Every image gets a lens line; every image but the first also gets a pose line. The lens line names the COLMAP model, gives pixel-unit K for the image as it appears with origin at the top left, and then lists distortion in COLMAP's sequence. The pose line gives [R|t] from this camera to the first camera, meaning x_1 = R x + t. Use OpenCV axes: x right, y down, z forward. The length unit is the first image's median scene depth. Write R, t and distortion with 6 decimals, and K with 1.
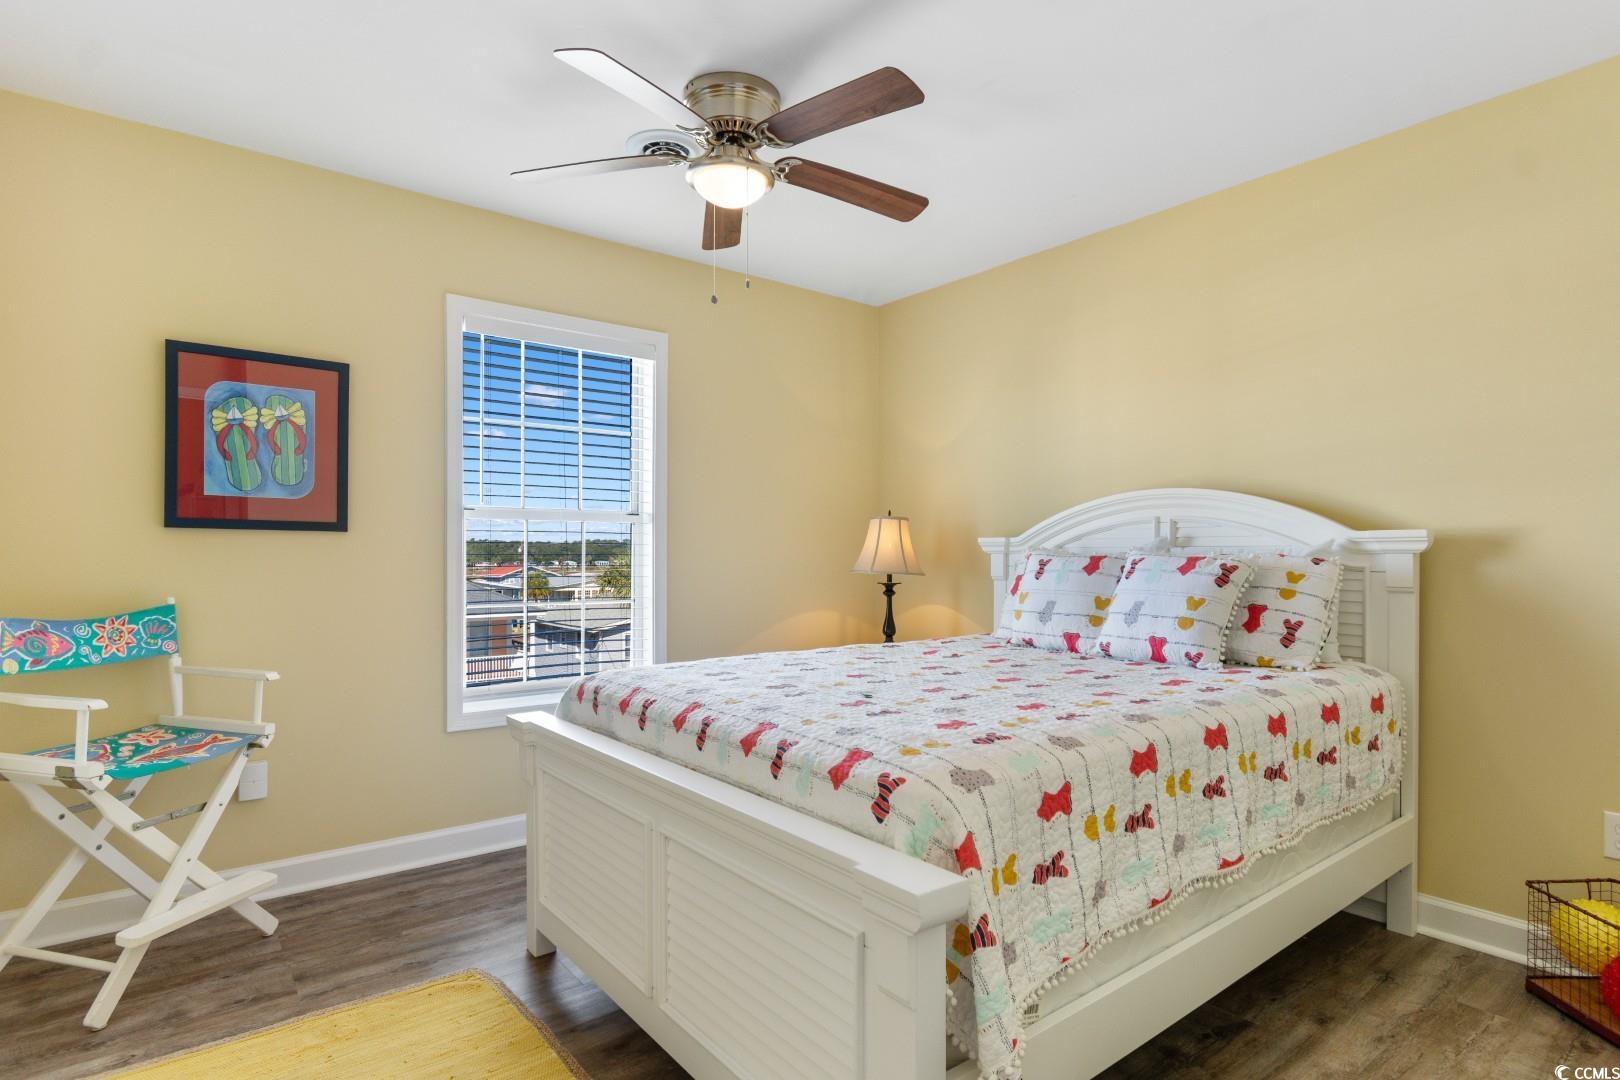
lens RADIAL K [[838.8, 0, 813.0], [0, 838.8, 547.8], [0, 0, 1]] dist [-0.003742, -0.000435]
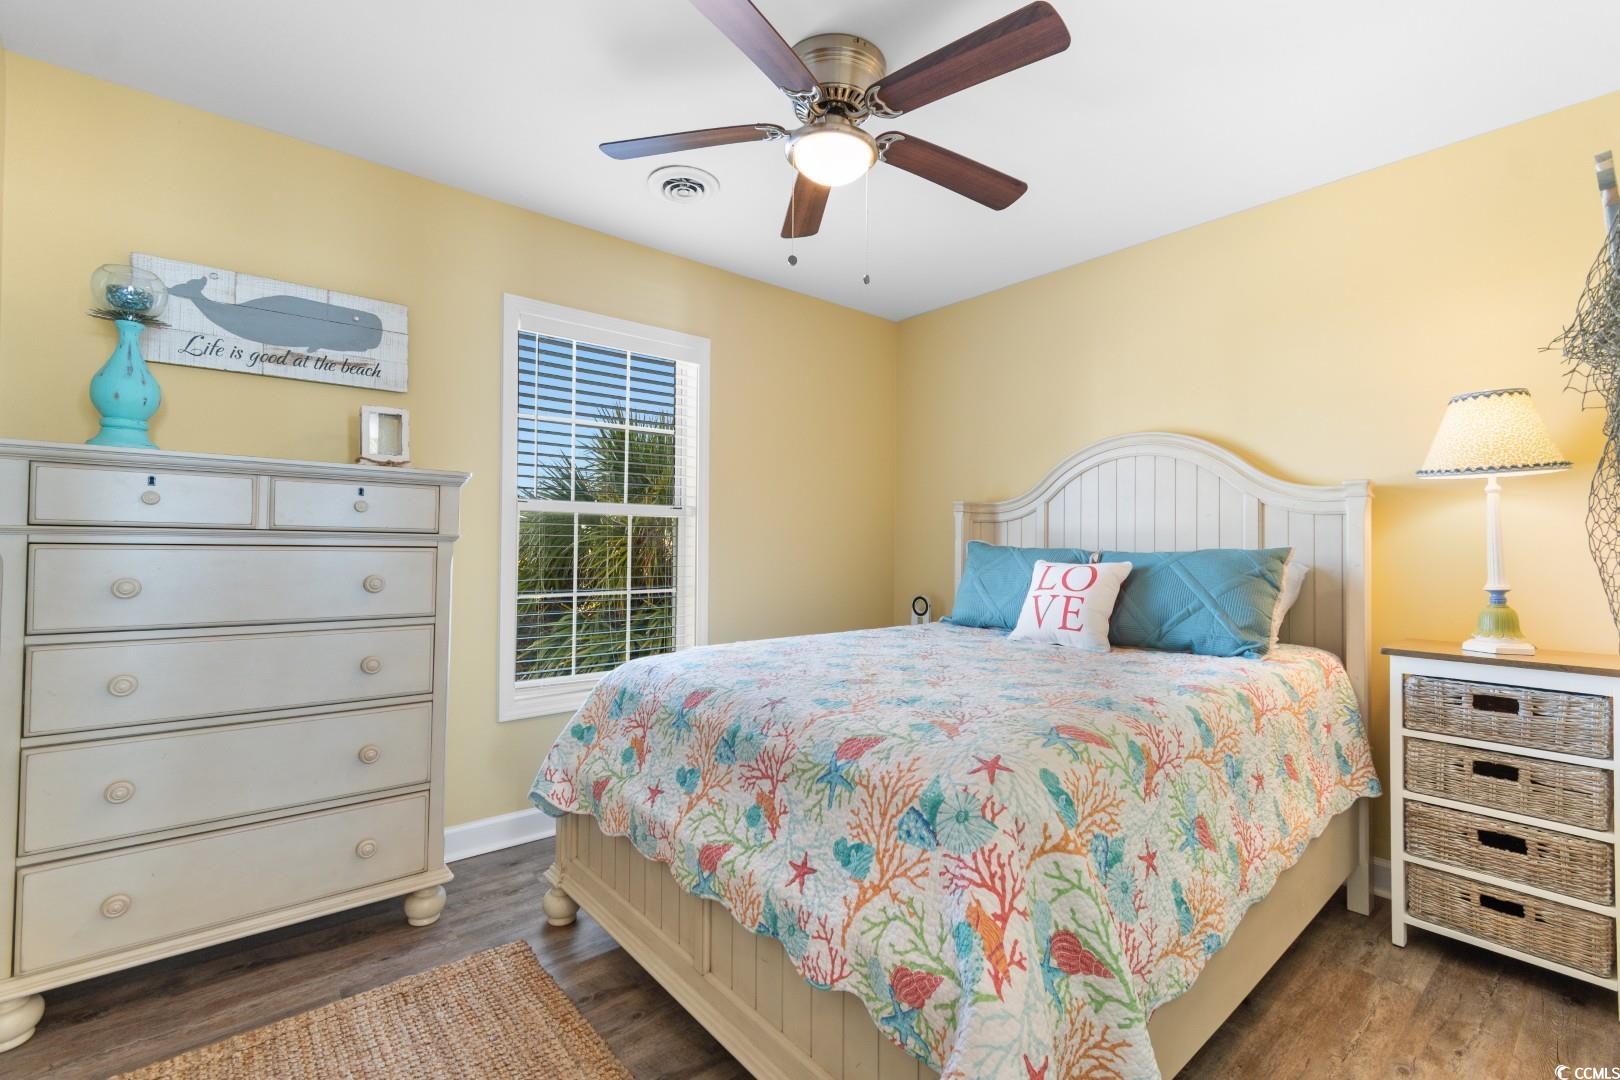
lens RADIAL K [[716.4, 0, 806.8], [0, 716.4, 529.7], [0, 0, 1]] dist [0.004502, 0.000295]
pose [[0.999651, 0.014875, 0.021813, -0.130906], [-0.014434, 0.999692, -0.020205, 0.003322], [-0.022107, 0.019884, 0.999558, 0.190600]]
